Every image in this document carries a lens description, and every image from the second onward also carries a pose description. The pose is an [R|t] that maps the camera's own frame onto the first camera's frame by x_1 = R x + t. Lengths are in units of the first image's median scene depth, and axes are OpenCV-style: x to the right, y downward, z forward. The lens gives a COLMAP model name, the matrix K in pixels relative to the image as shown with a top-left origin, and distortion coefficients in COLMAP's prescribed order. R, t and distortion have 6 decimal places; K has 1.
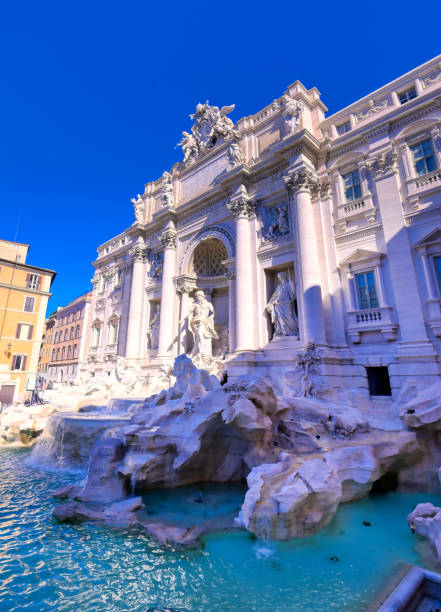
lens RADIAL K [[343.2, 0, 208.2], [0, 343.2, 271.9], [0, 0, 1]] dist [-0.017401, -0.001744]
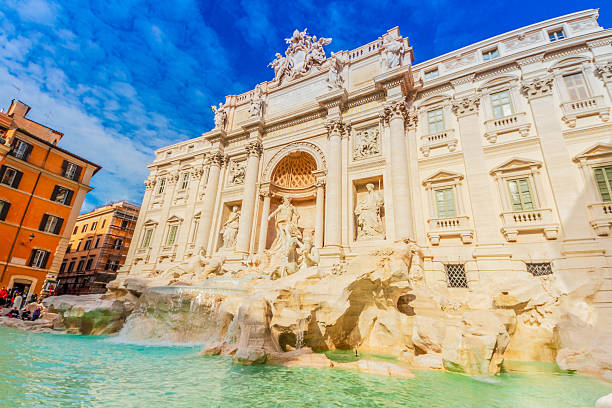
lens RADIAL K [[297.2, 0, 296.8], [0, 297.2, 205.4], [0, 0, 1]] dist [0.102267, -0.000166]
pose [[0.952657, 0.135043, 0.272411, -0.331197], [-0.125744, 0.990731, -0.051395, 0.176947], [-0.276827, 0.014707, 0.960807, 0.086660]]
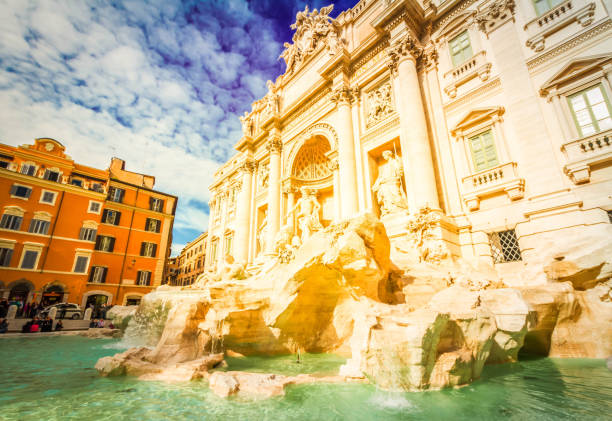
lens RADIAL K [[290.1, 0, 305.9], [0, 290.1, 222.1], [0, 0, 1]] dist [-0.000401, -0.000160]
pose [[0.998137, -0.034893, -0.050057, 0.025692], [0.034676, 0.999385, -0.005199, 0.216870], [0.050207, 0.003453, 0.998733, 0.202190]]
